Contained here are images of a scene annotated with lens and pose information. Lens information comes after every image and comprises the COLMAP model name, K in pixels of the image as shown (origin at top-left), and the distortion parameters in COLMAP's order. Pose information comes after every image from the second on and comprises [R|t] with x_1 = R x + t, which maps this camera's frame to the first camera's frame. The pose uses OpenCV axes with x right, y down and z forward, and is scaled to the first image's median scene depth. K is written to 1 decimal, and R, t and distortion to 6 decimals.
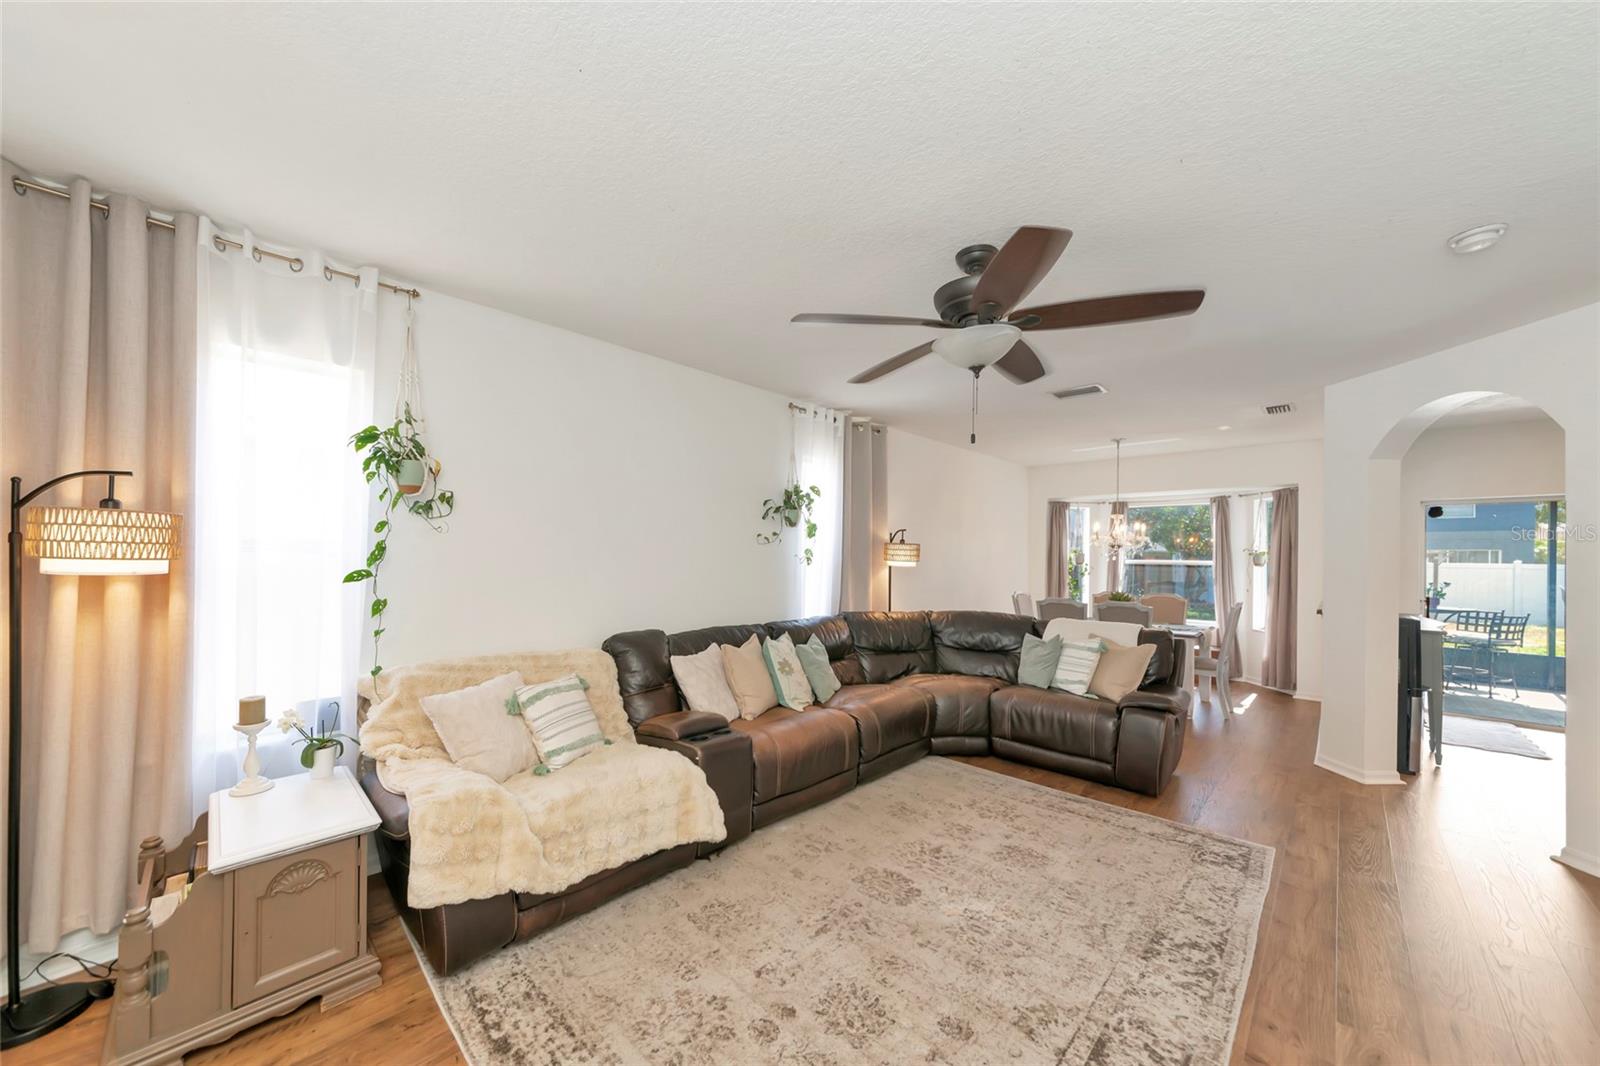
lens RADIAL K [[563.0, 0, 811.1], [0, 563.0, 553.3], [0, 0, 1]] dist [-0.001870, -0.000094]
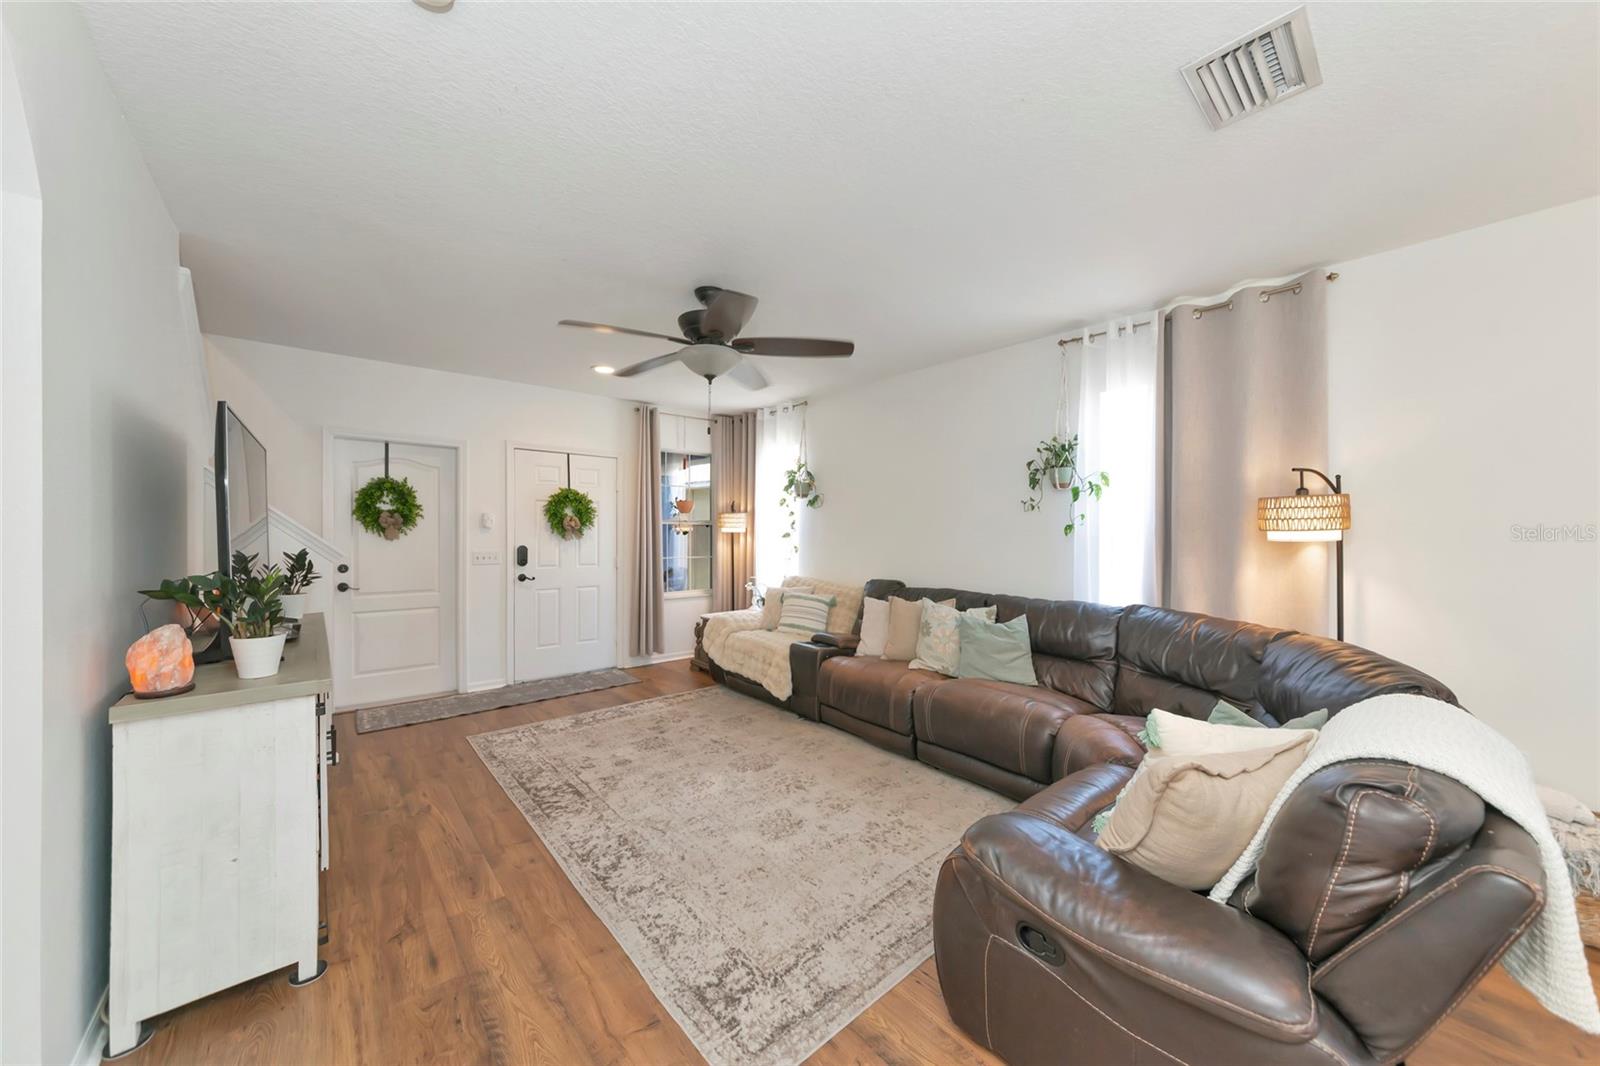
lens RADIAL K [[563.0, 0, 811.1], [0, 563.0, 553.3], [0, 0, 1]] dist [-0.001870, -0.000094]
pose [[-0.081983, 0.031333, -0.996141, 1.627870], [-0.004084, 0.999487, 0.031774, 0.043738], [0.996625, 0.006673, -0.081813, 1.383548]]
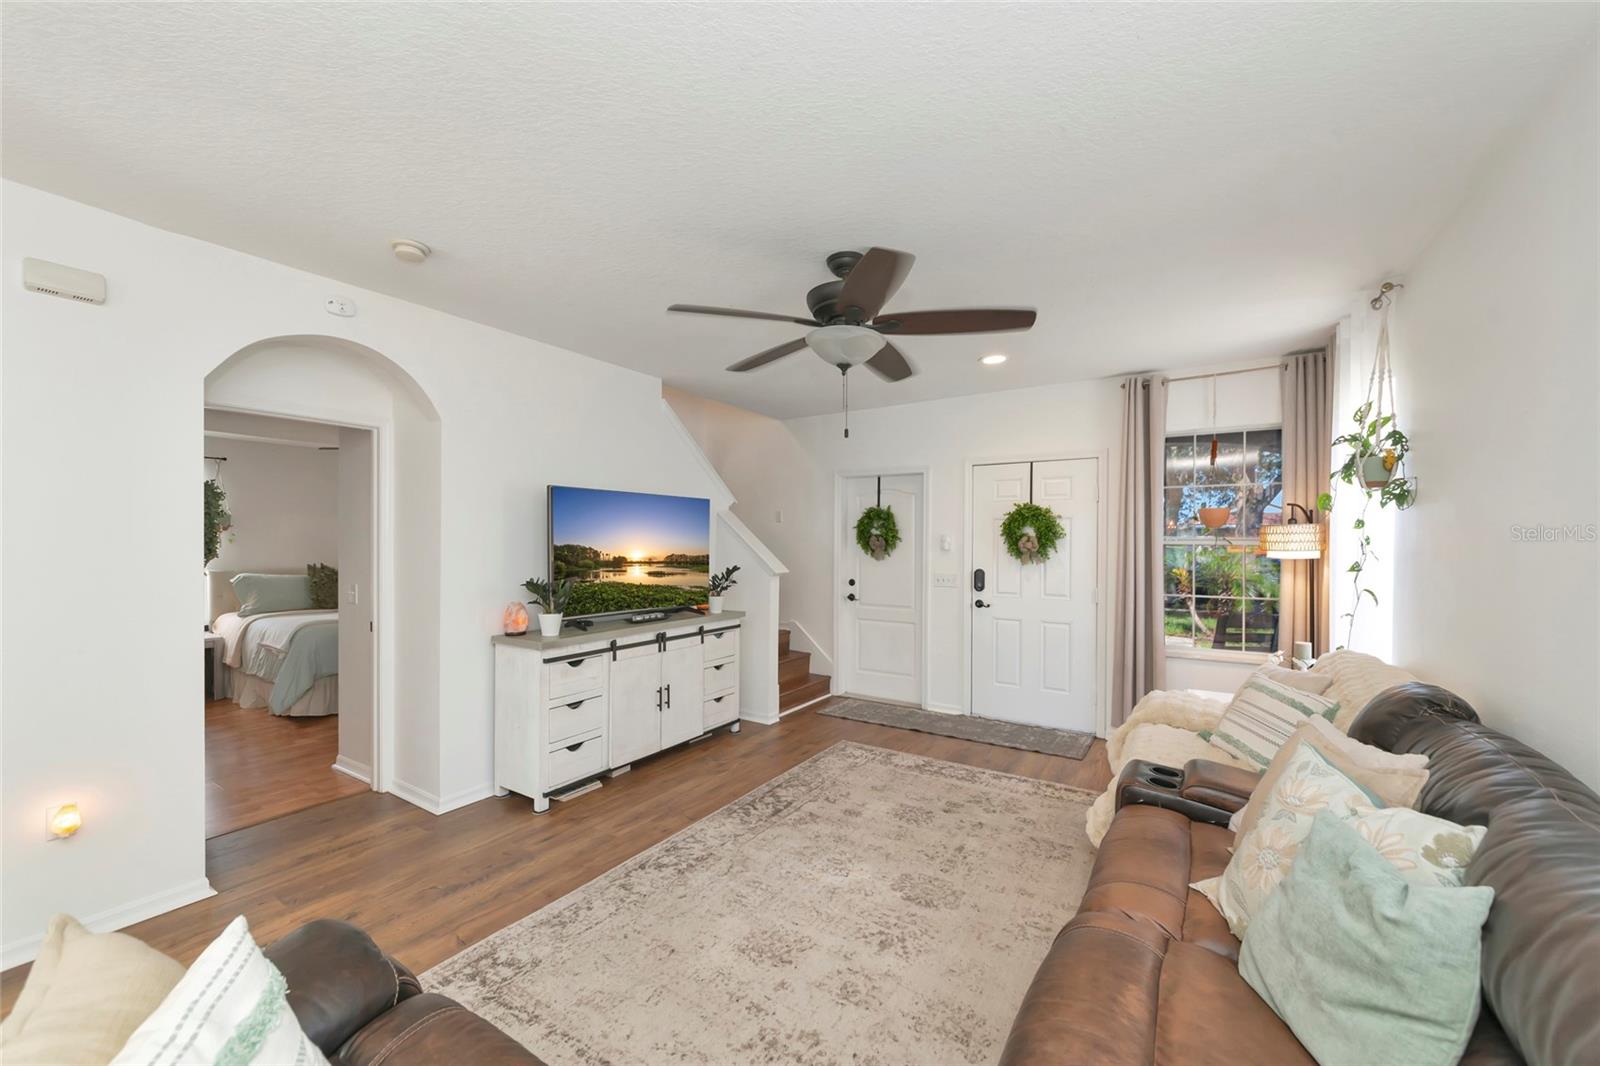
lens RADIAL K [[639.1, 0, 791.4], [0, 639.1, 552.8], [0, 0, 1]] dist [0.001236, -0.000108]
pose [[-0.983965, -0.010914, -0.178028, 0.619535], [-0.013159, 0.999848, 0.011437, 0.012003], [0.177876, 0.013596, -0.983959, 2.234659]]
